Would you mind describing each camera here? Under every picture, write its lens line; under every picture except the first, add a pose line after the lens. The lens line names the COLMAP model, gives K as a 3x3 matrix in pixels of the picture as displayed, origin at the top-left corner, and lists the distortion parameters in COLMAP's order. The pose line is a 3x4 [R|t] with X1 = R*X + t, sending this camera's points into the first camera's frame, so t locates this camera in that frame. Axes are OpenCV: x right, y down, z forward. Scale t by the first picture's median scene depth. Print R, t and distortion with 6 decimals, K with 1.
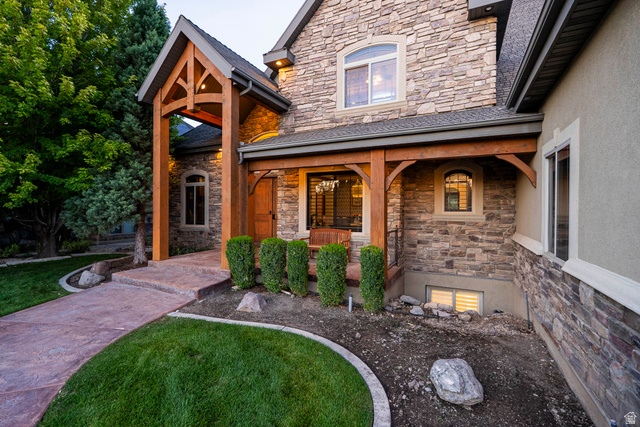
lens RADIAL K [[282.5, 0, 321.1], [0, 282.5, 206.8], [0, 0, 1]] dist [-0.006980, 0.000661]
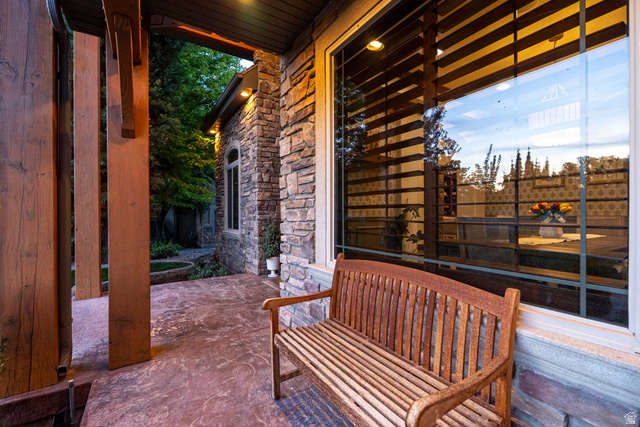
lens RADIAL K [[282.5, 0, 324.9], [0, 282.5, 216.3], [0, 0, 1]] dist [-0.006980, 0.000661]
pose [[0.843160, -0.001214, -0.537661, 0.099991], [0.014532, 0.999684, 0.020532, 0.037677], [0.537466, -0.025125, 0.842911, 0.843012]]
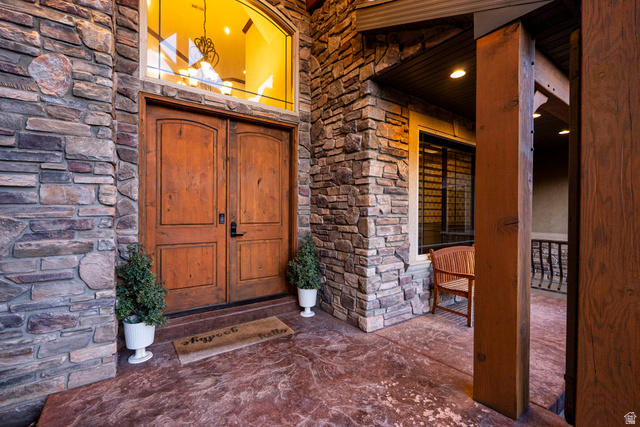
lens RADIAL K [[282.5, 0, 319.6], [0, 282.5, 214.7], [0, 0, 1]] dist [-0.006980, 0.000661]
pose [[0.500525, -0.011795, 0.865641, -0.588017], [-0.018348, 0.999538, 0.024229, 0.009138], [-0.865527, -0.028010, 0.500078, 1.008090]]
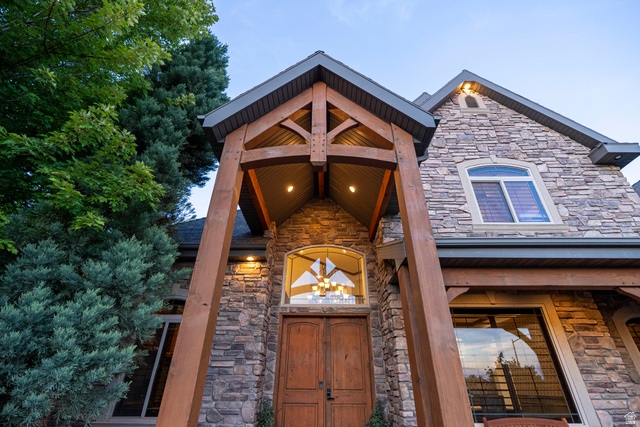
lens RADIAL K [[282.5, 0, 316.8], [0, 282.5, 213.1], [0, 0, 1]] dist [-0.006980, 0.000661]
pose [[0.913123, 0.217018, 0.345122, -0.619290], [-0.009903, 0.858101, -0.513385, 0.022363], [-0.407564, 0.465366, 0.785701, 0.600883]]
